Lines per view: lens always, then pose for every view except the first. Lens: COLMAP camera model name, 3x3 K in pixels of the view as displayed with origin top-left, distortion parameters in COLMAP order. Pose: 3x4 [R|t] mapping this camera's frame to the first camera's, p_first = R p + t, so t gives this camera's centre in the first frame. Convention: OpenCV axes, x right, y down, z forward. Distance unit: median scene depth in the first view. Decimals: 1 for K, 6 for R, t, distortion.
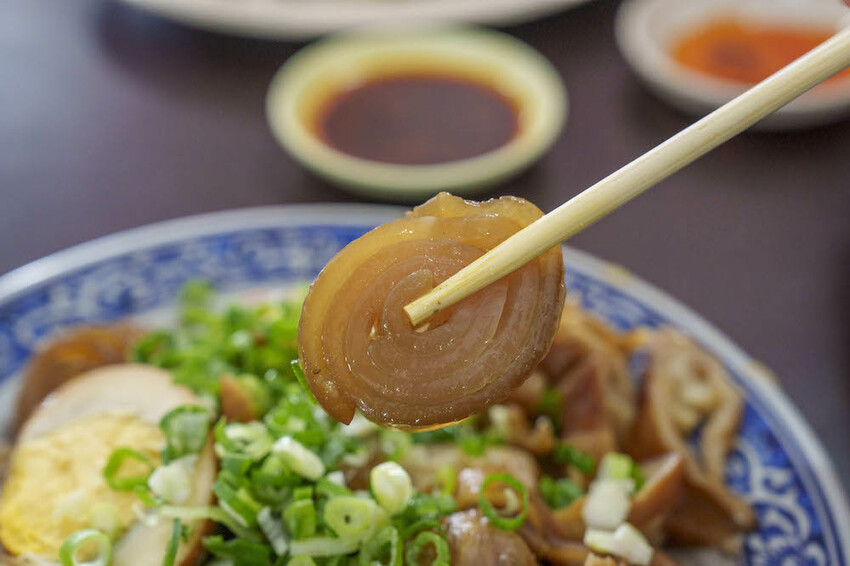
lens RADIAL K [[1643.1, 0, 425.0], [0, 1643.1, 283.0], [0, 0, 1]] dist [0.273673, 0.334956]
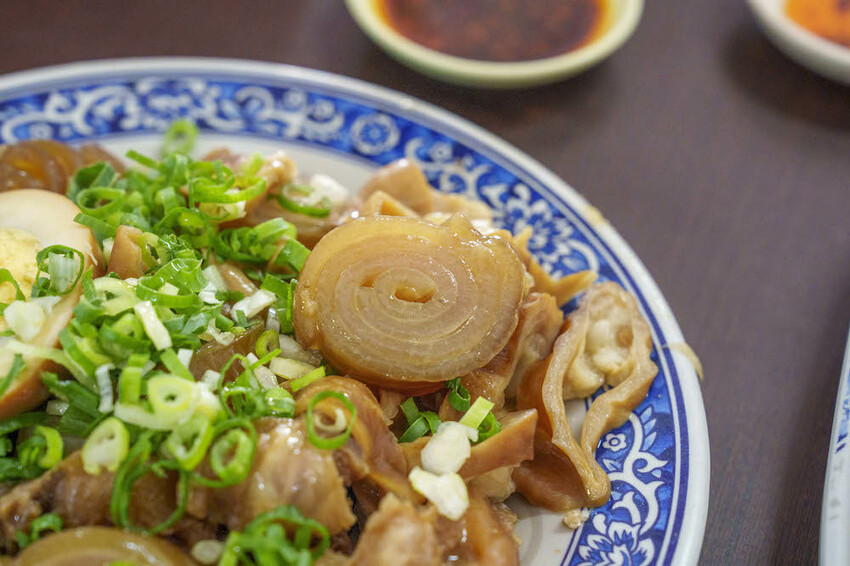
lens RADIAL K [[1643.1, 0, 425.0], [0, 1643.1, 283.0], [0, 0, 1]] dist [0.273673, 0.334956]
pose [[0.953436, 0.250833, -0.167460, 0.238637], [-0.230472, 0.964099, 0.131895, -0.088009], [0.194532, -0.087159, 0.977016, 0.047488]]
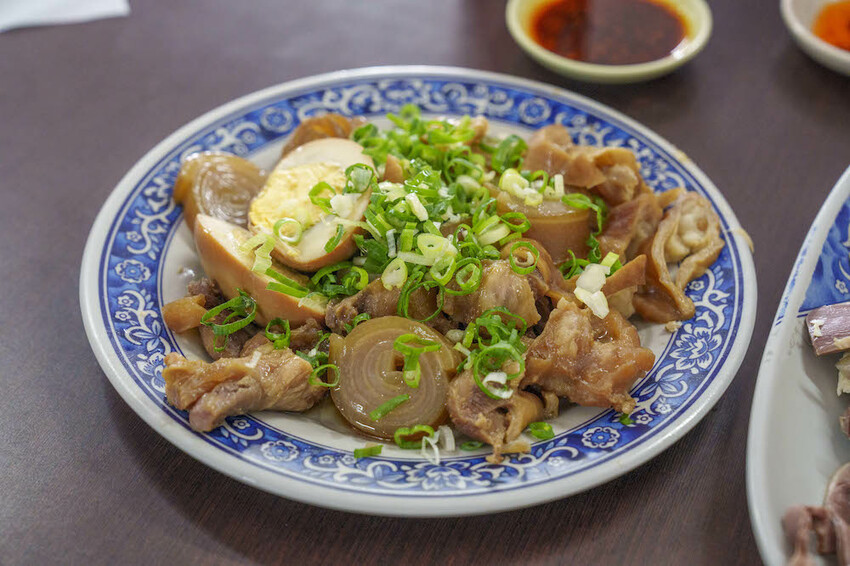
lens RADIAL K [[1643.1, 0, 425.0], [0, 1643.1, 283.0], [0, 0, 1]] dist [0.273673, 0.334956]
pose [[0.946485, 0.228035, -0.228401, 0.325794], [-0.212985, 0.973007, 0.088850, 0.028095], [0.242497, -0.035450, 0.969504, -0.615474]]
